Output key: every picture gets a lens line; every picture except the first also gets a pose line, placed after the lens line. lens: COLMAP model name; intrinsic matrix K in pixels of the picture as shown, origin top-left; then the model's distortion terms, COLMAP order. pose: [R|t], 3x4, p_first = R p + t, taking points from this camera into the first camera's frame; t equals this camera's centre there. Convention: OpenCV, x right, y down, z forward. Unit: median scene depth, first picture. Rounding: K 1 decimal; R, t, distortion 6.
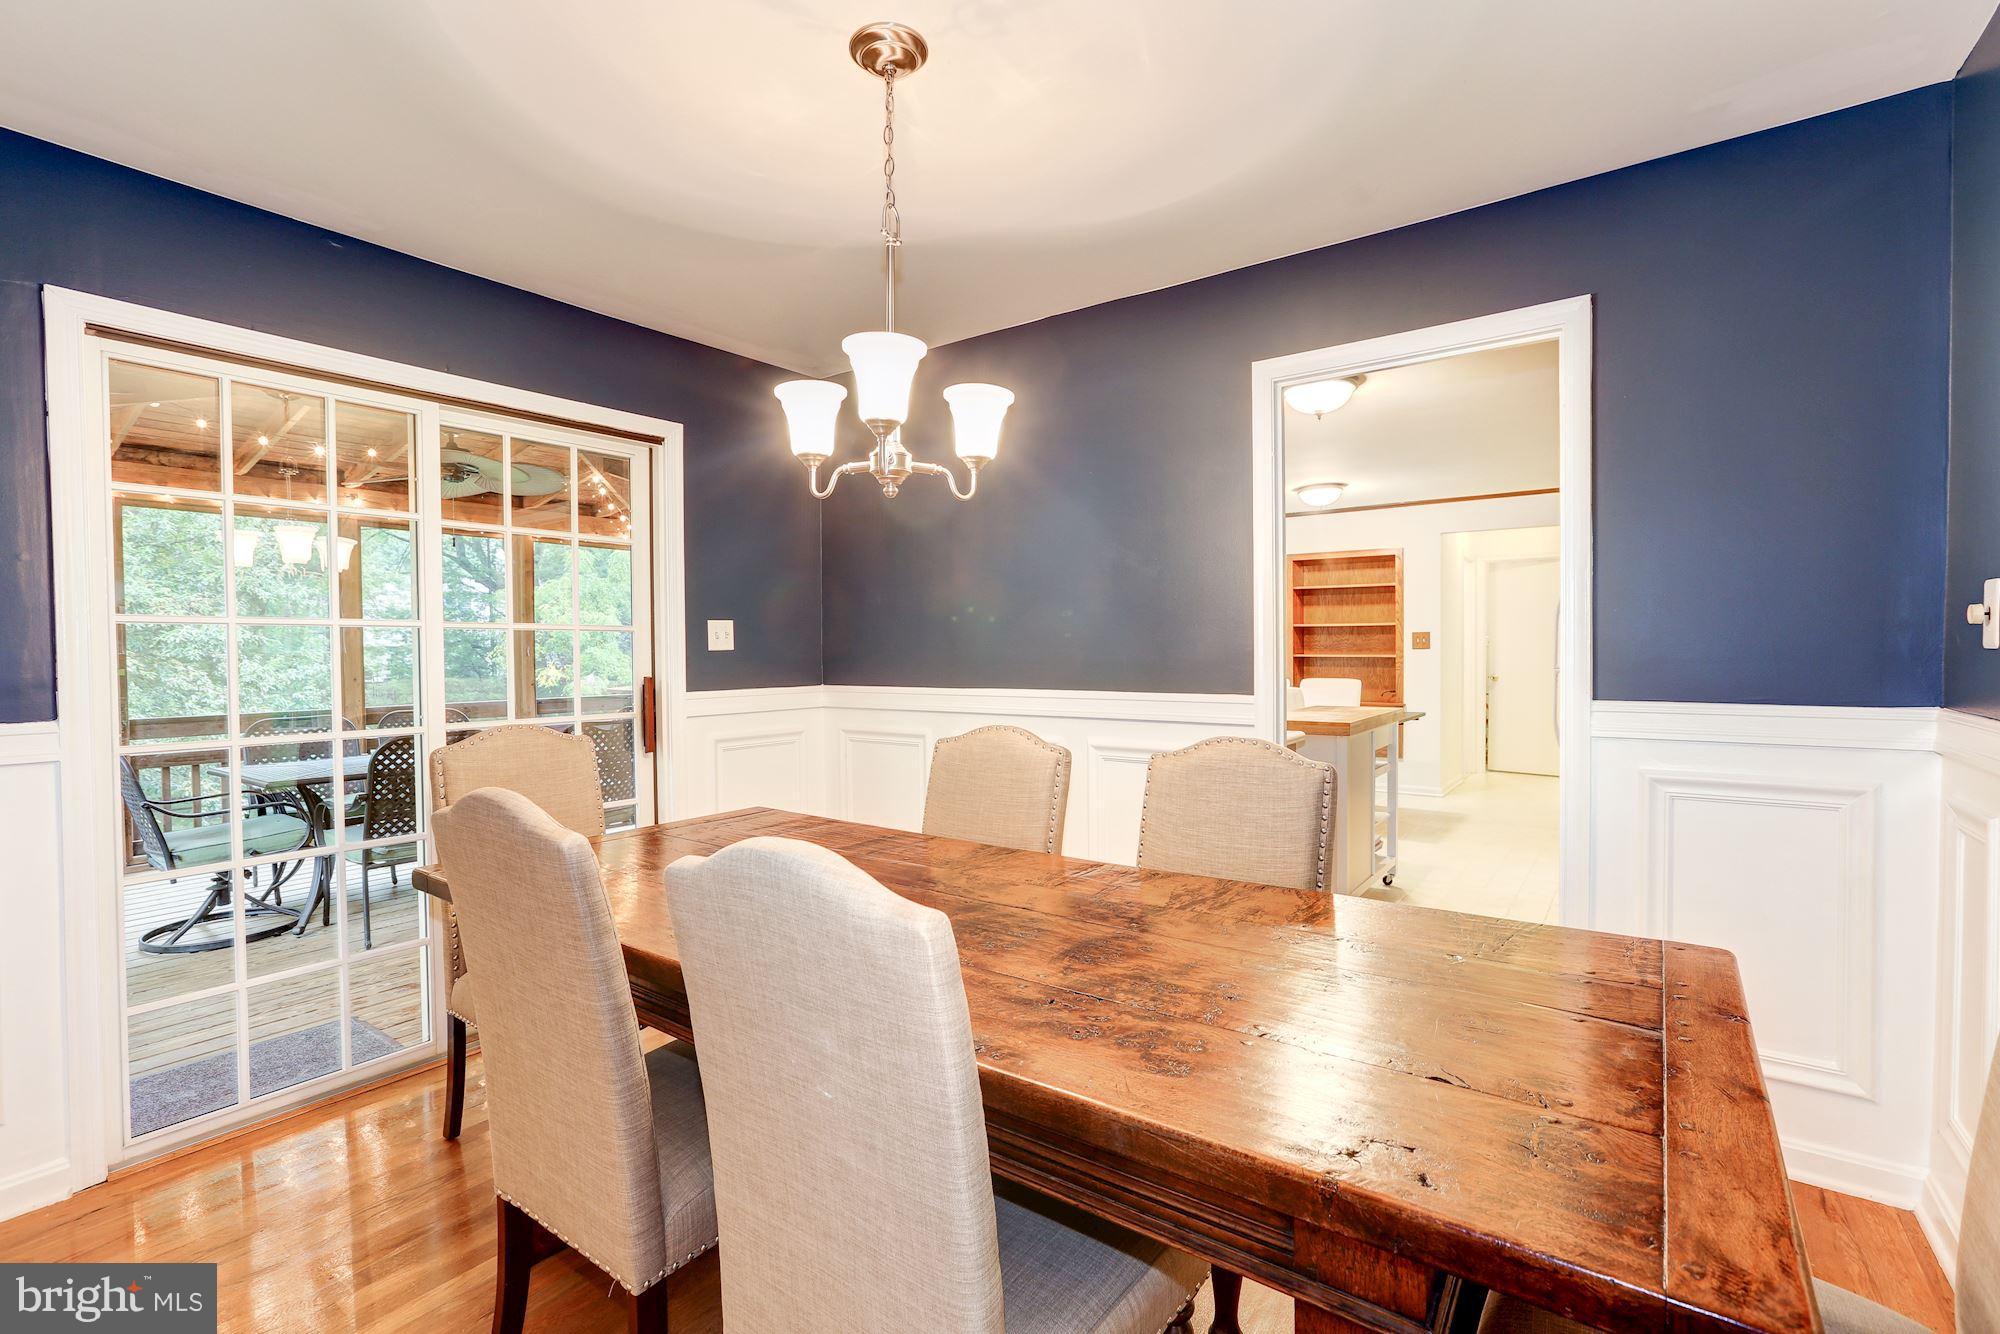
lens RADIAL K [[898.3, 0, 1000.0], [0, 898.3, 667.0], [0, 0, 1]] dist [-0.032901, 0.014726]
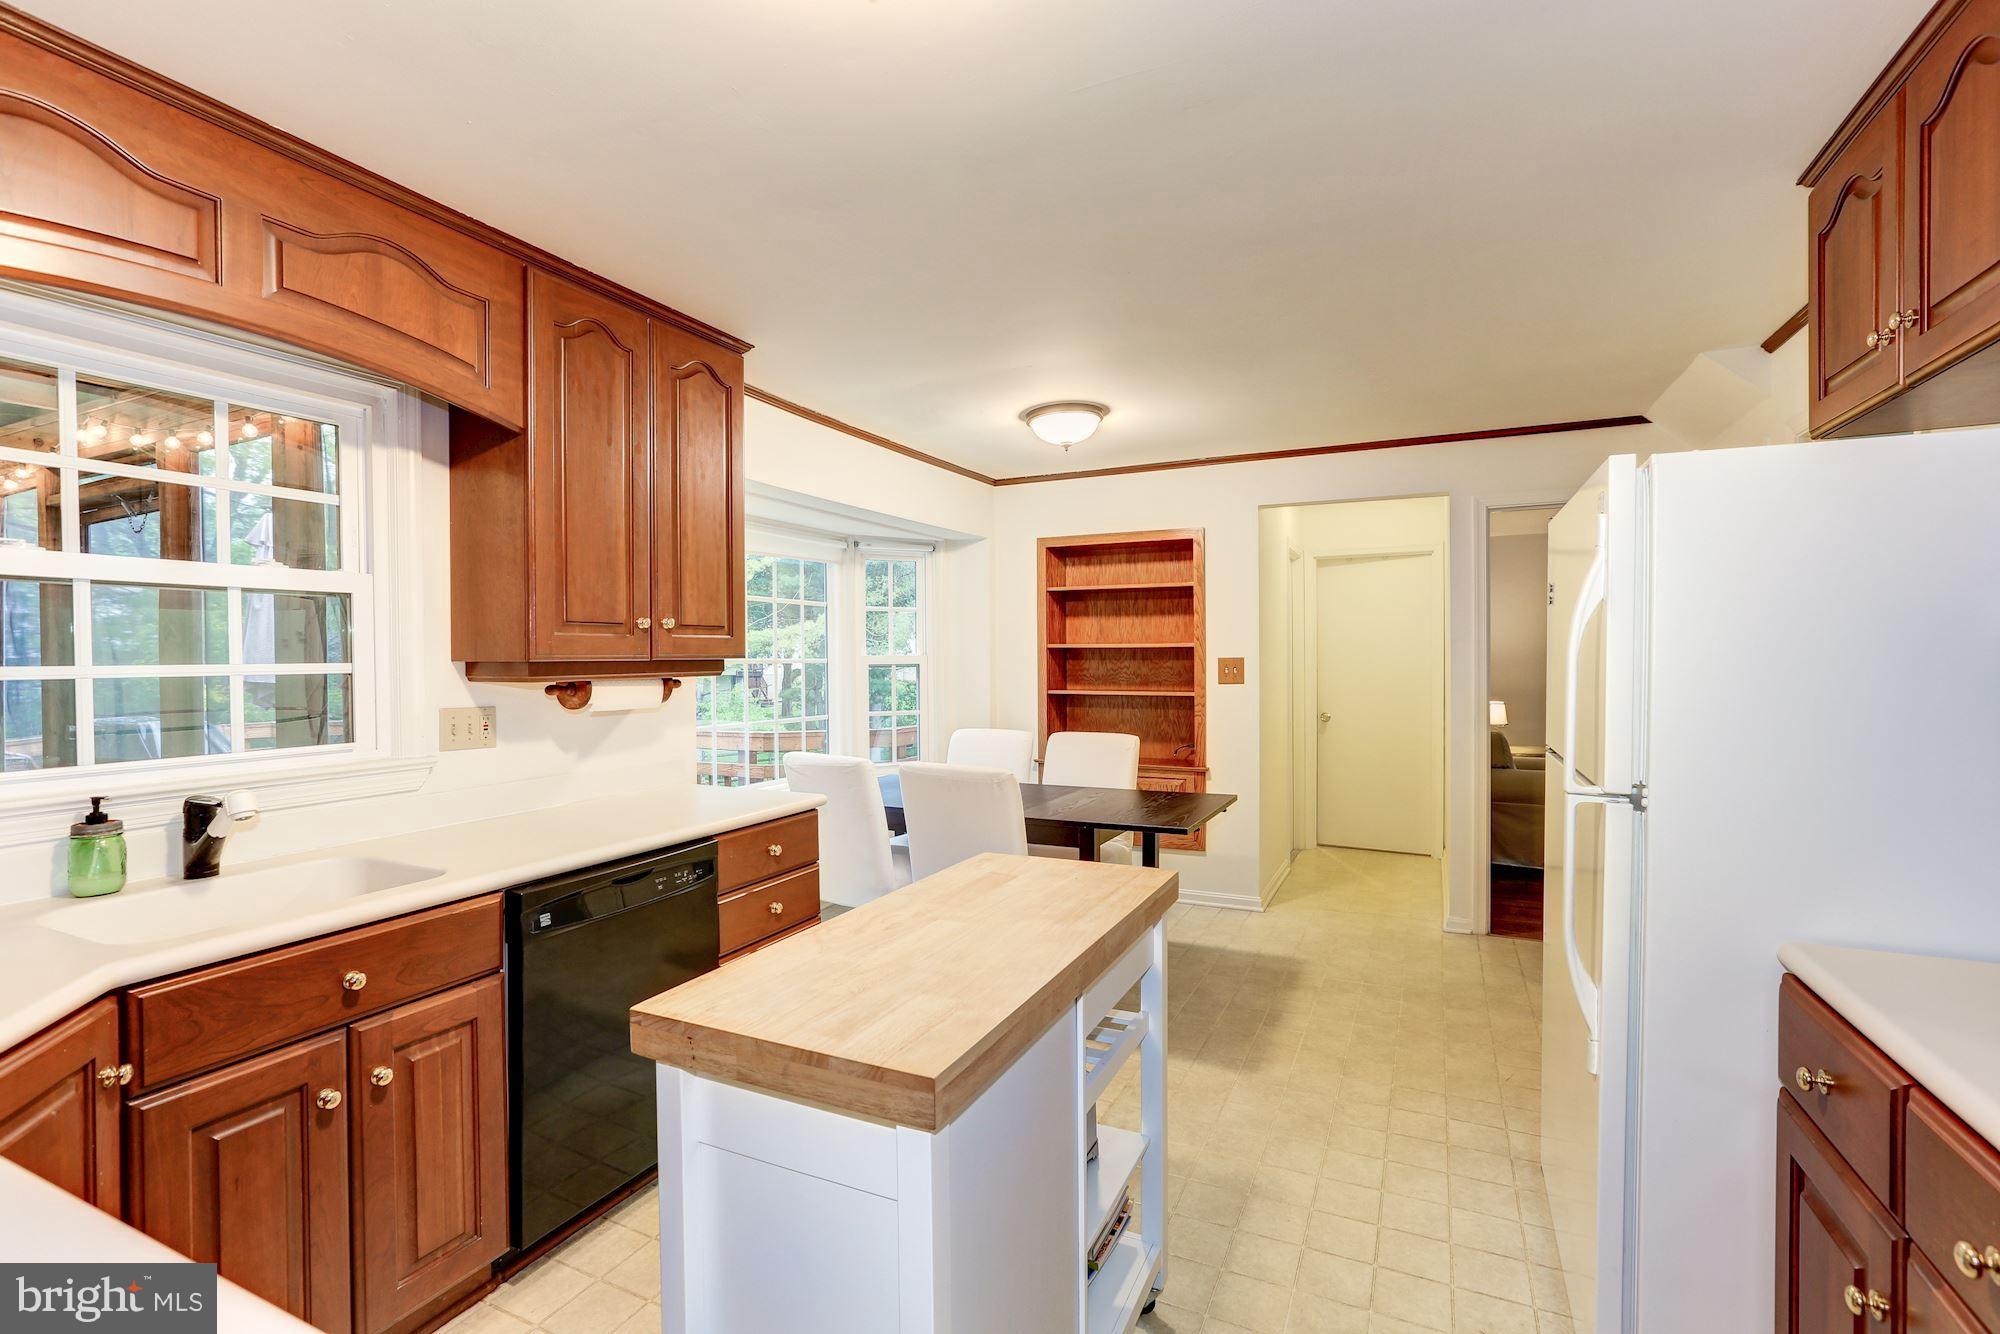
lens RADIAL K [[898.3, 0, 1000.0], [0, 898.3, 667.0], [0, 0, 1]] dist [-0.032901, 0.014726]
pose [[0.983507, -0.000614, 0.180871, 0.182285], [0.003017, 0.999911, -0.013007, -0.023845], [-0.180847, 0.013339, 0.983421, 0.375735]]
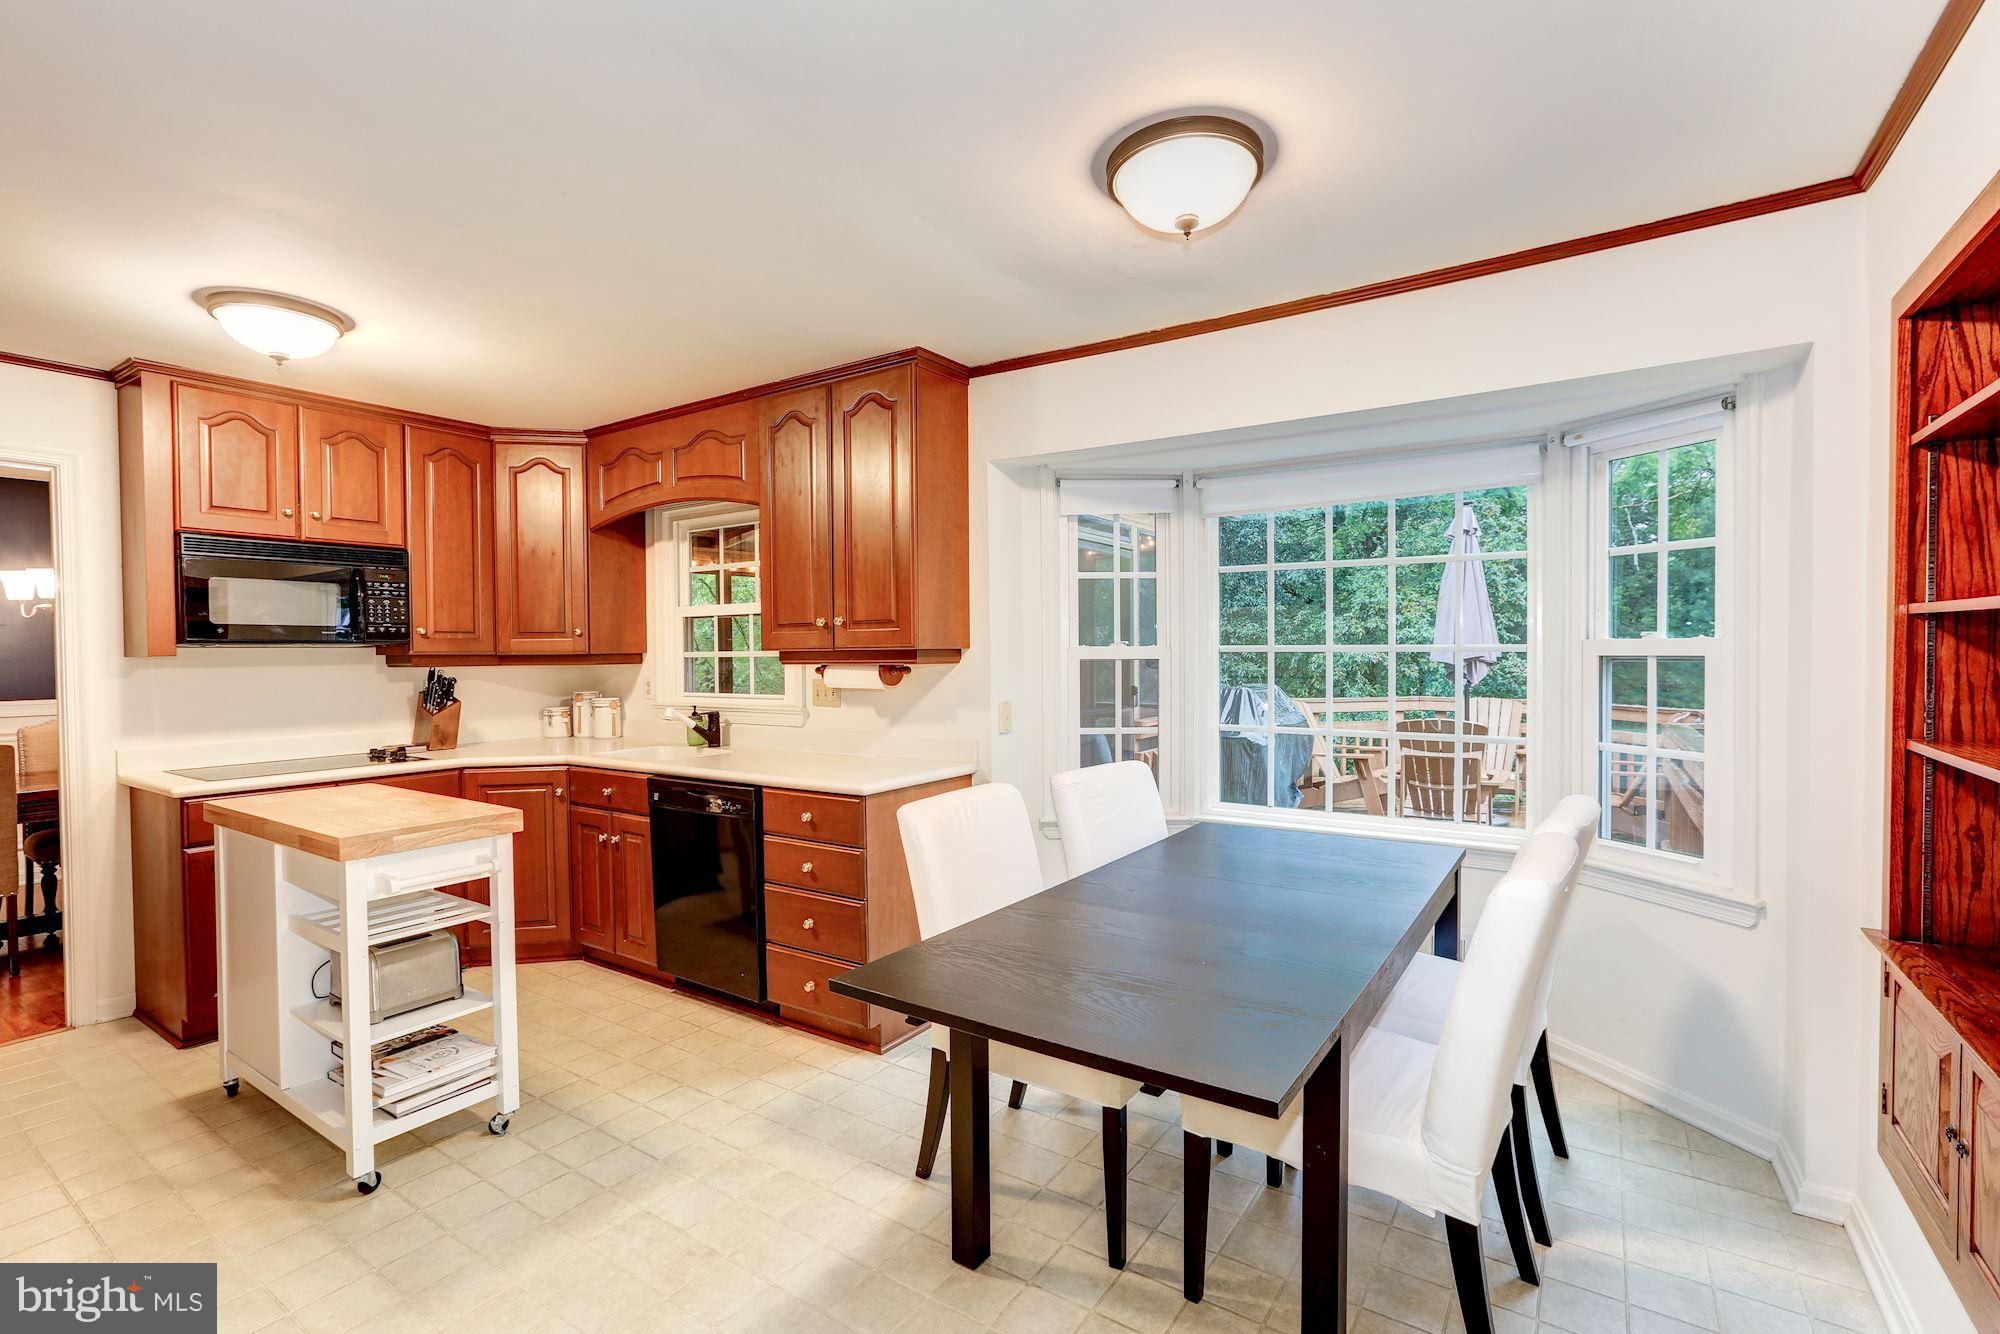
lens RADIAL K [[898.3, 0, 1000.0], [0, 898.3, 667.0], [0, 0, 1]] dist [-0.032901, 0.014726]
pose [[0.041835, 0.028021, -0.998732, 0.561018], [-0.015884, 0.999499, 0.027377, -0.036636], [0.998998, 0.014718, 0.042259, 0.803503]]
